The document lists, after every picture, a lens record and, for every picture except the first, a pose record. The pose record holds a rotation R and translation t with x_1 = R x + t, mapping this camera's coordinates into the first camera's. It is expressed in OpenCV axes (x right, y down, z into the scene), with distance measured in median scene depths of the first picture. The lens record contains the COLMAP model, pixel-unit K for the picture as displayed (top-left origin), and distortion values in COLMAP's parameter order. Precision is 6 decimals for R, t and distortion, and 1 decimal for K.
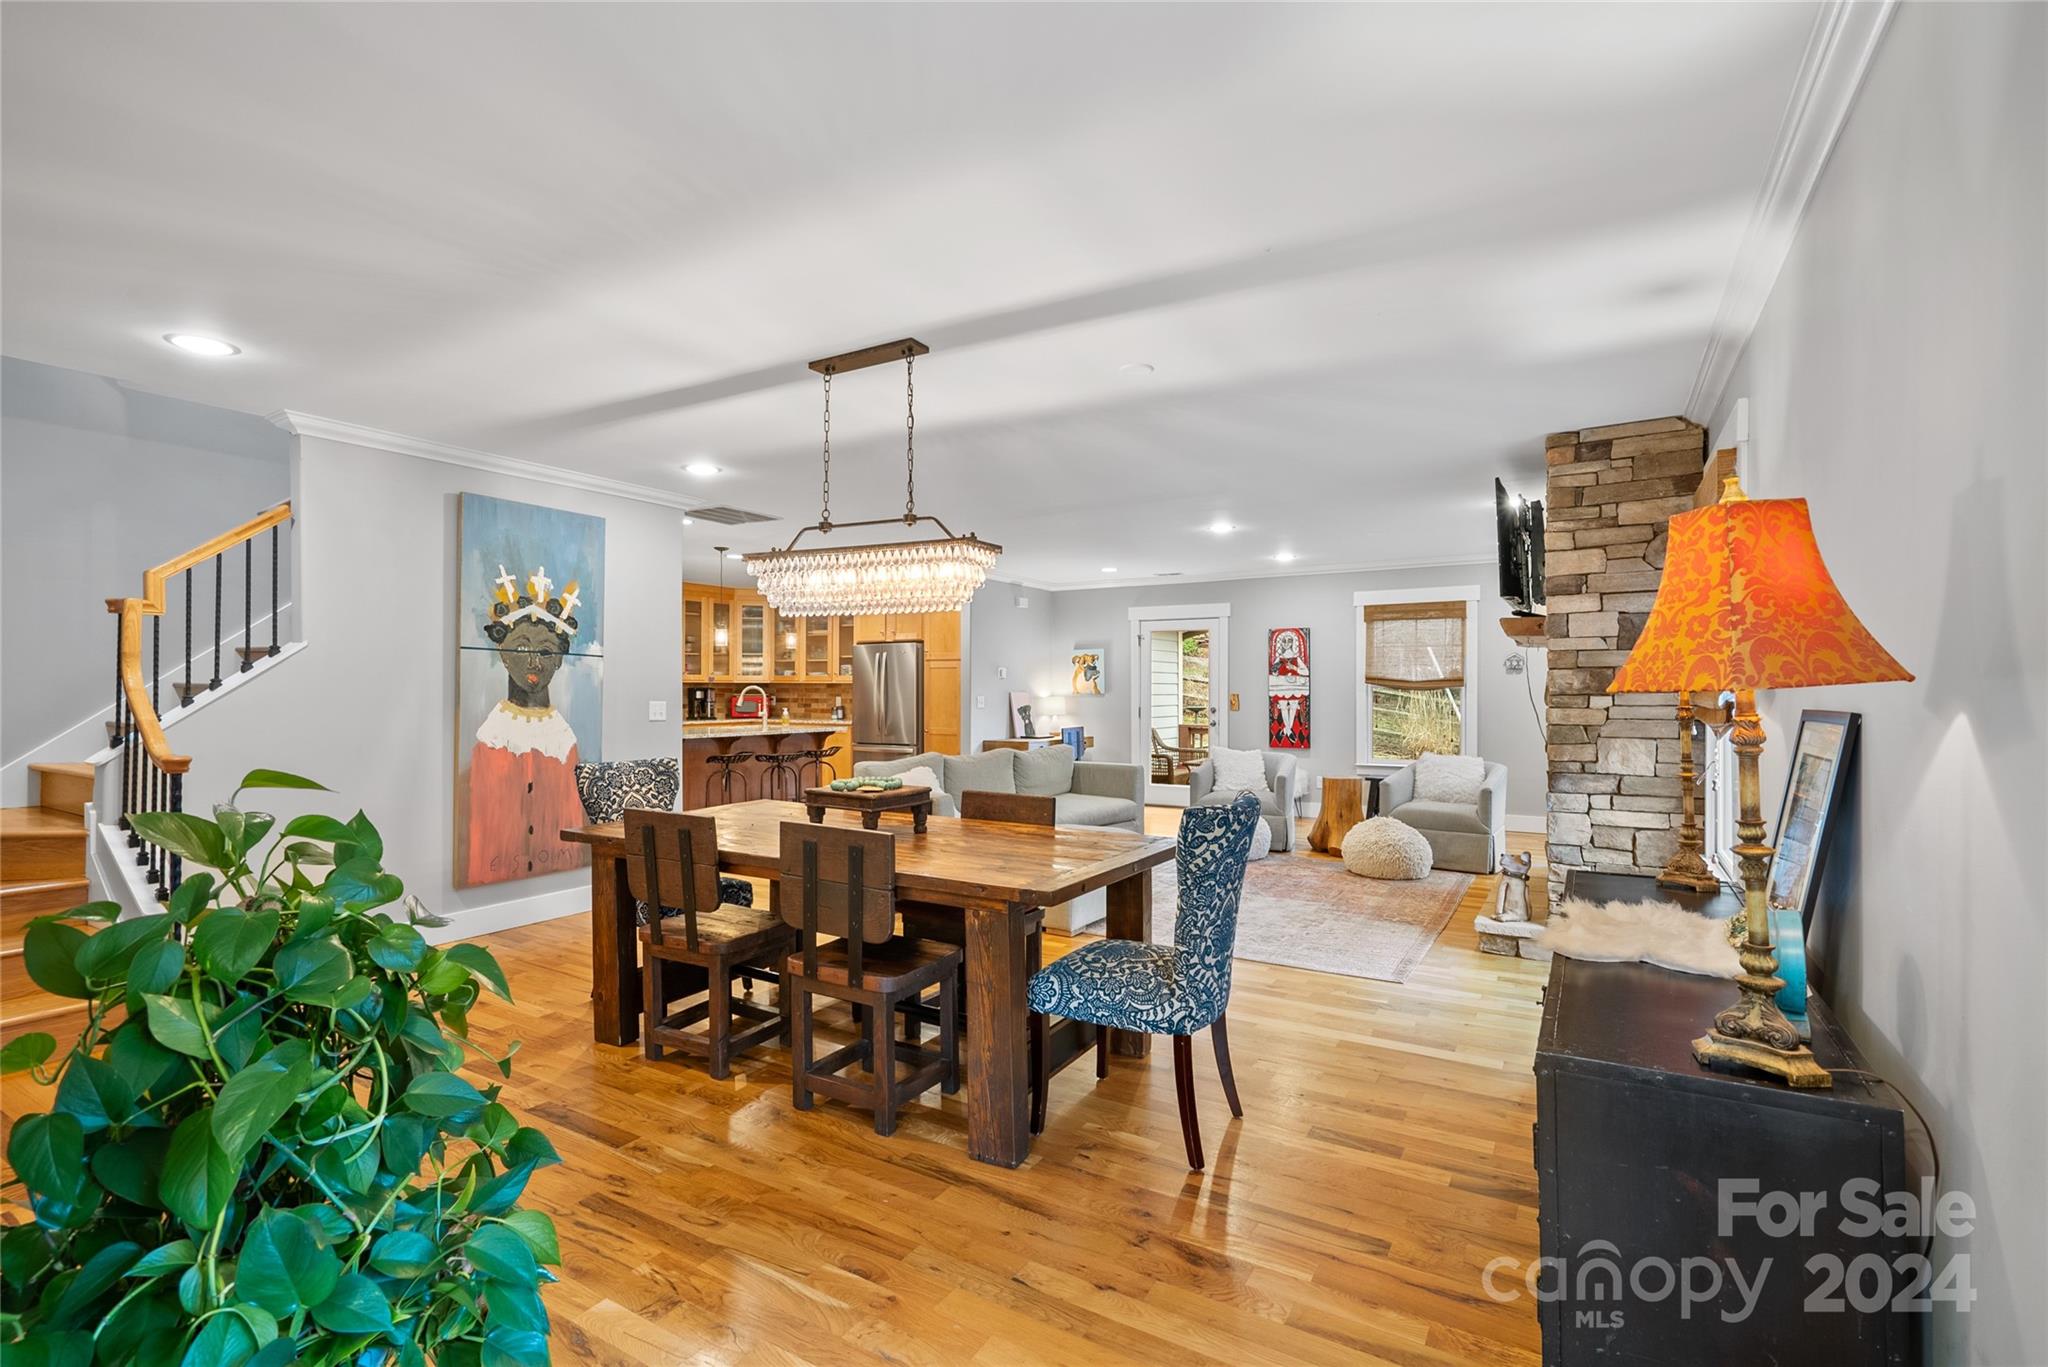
lens RADIAL K [[936.9, 0, 1036.5], [0, 936.9, 690.5], [0, 0, 1]] dist [-0.004076, 0.001599]
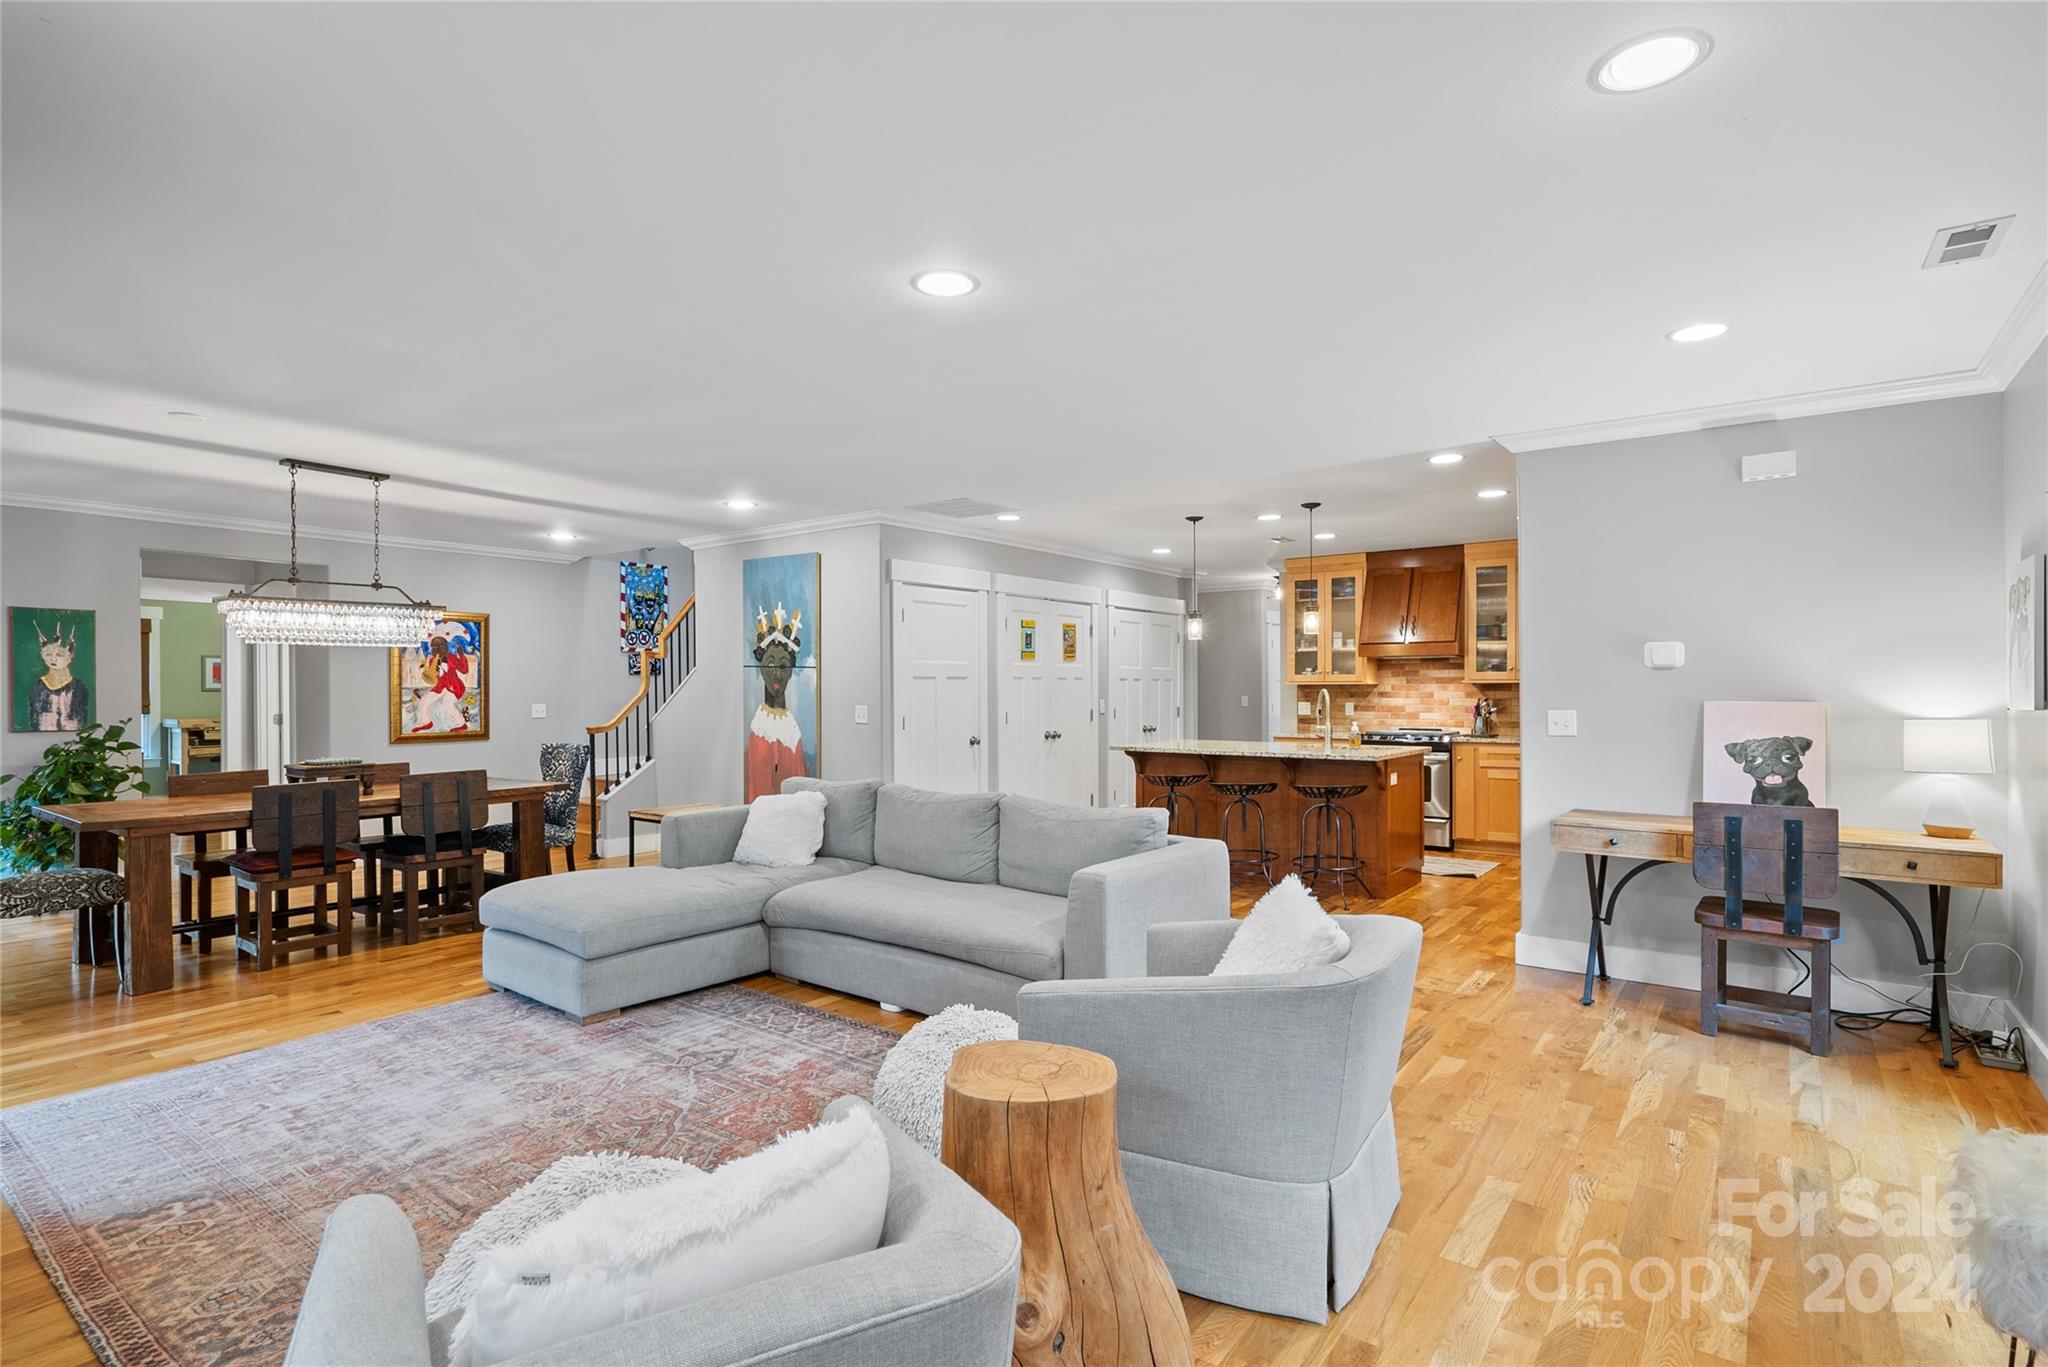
lens RADIAL K [[1003.8, 0, 1023.7], [0, 1003.8, 691.9], [0, 0, 1]] dist [0.002469, 0.000926]
pose [[-0.107510, 0.001471, -0.994203, 0.472473], [0.001240, 0.999998, 0.001345, -0.003787], [0.994203, -0.001088, -0.107511, 0.836227]]
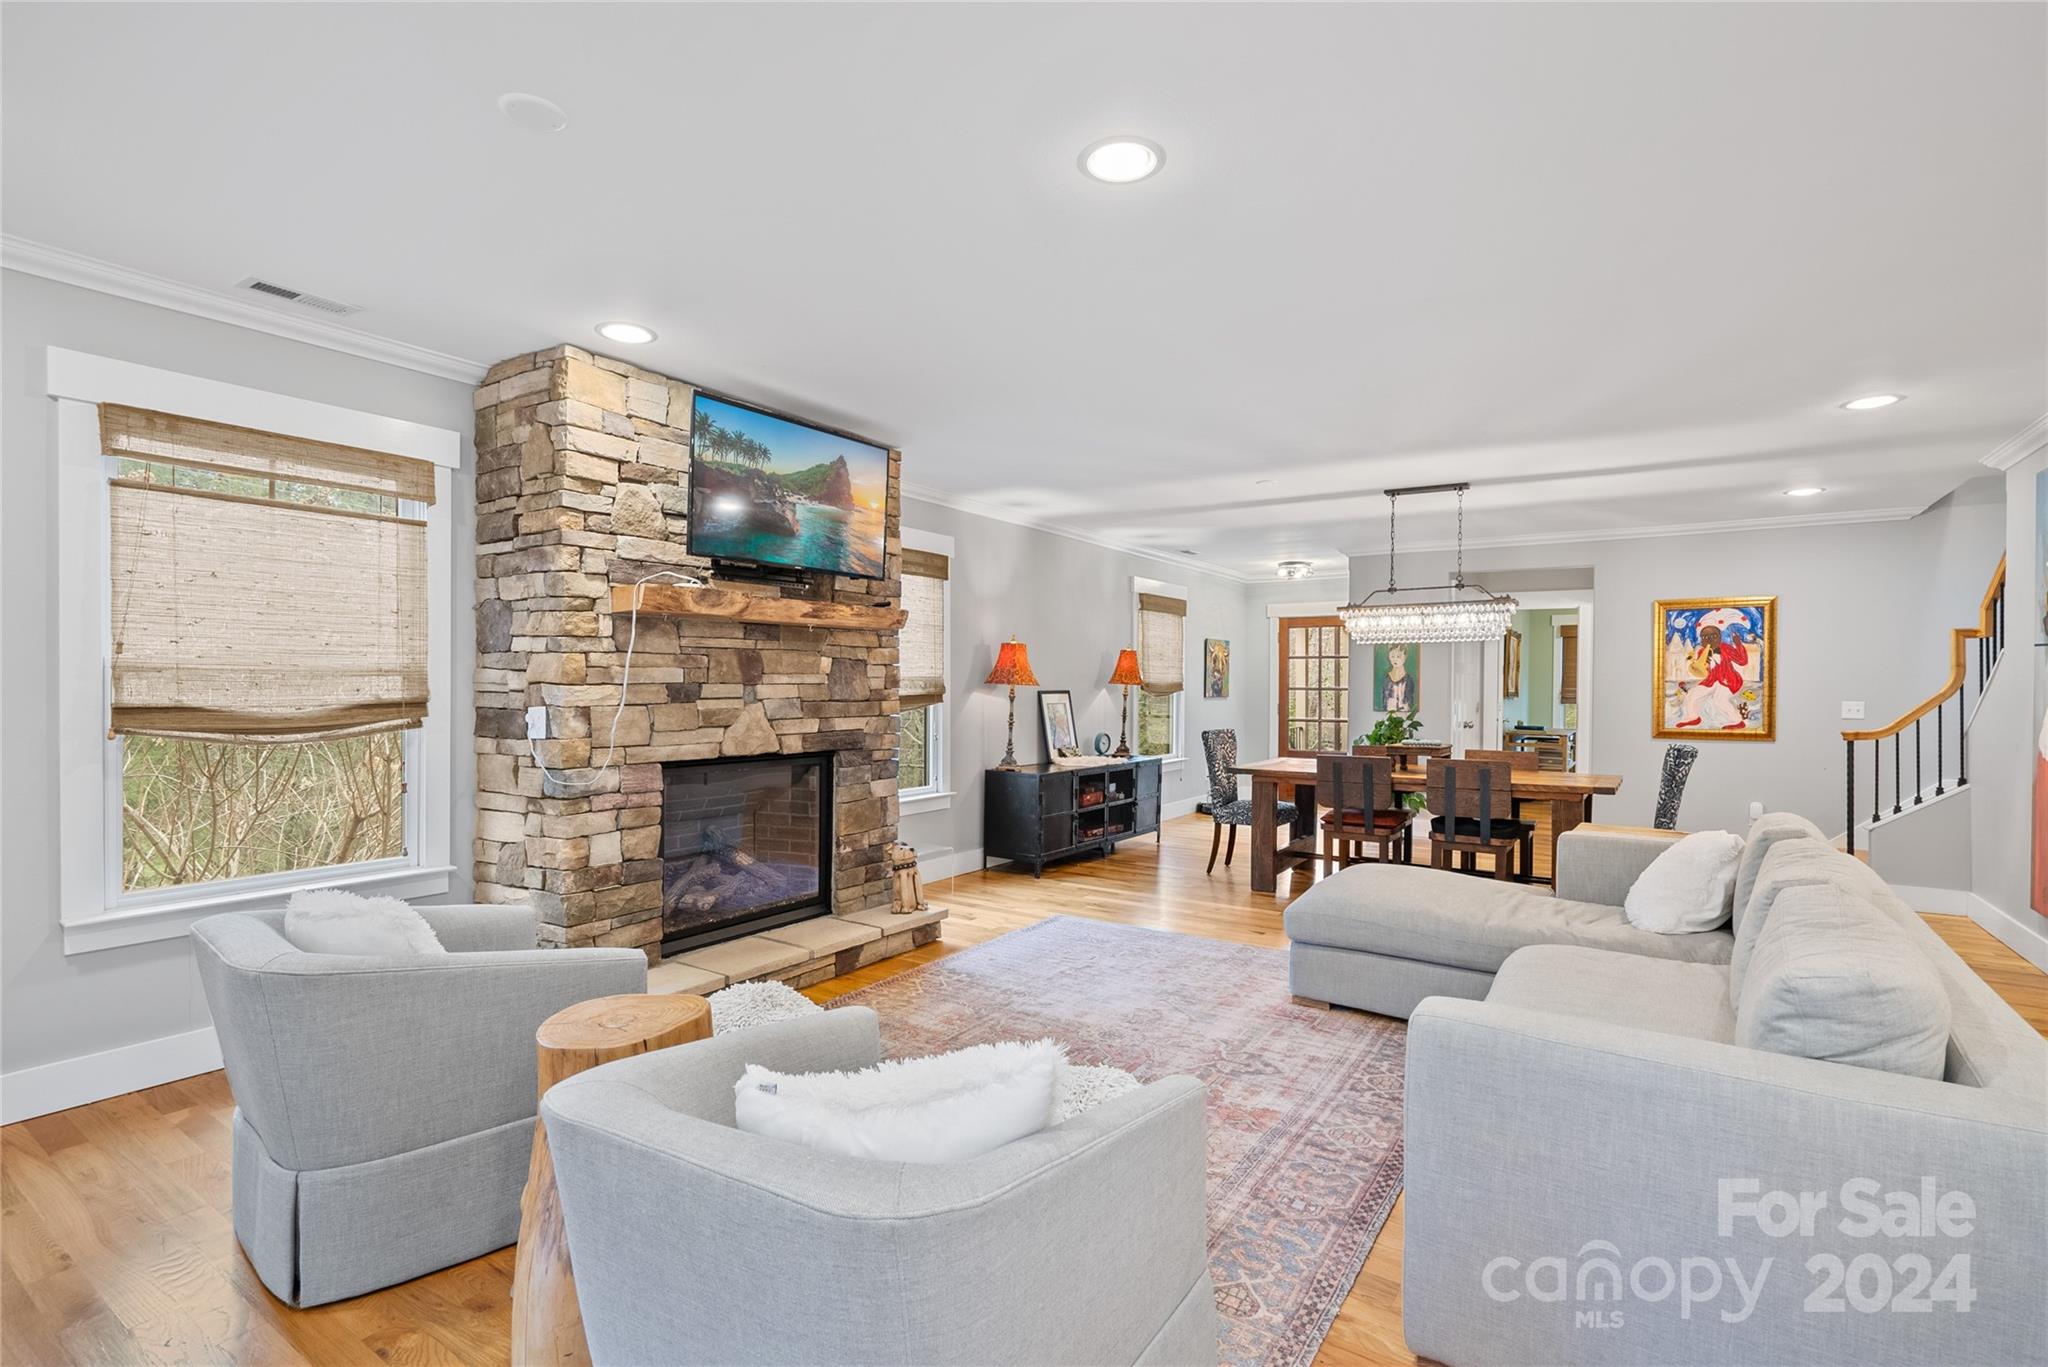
lens RADIAL K [[949.7, 0, 1041.1], [0, 949.7, 692.7], [0, 0, 1]] dist [-0.020531, 0.021971]
pose [[-0.999008, -0.007885, 0.043836, 0.162204], [-0.007466, 0.999925, 0.009723, -0.000827], [-0.043909, 0.009386, -0.998991, 1.021946]]
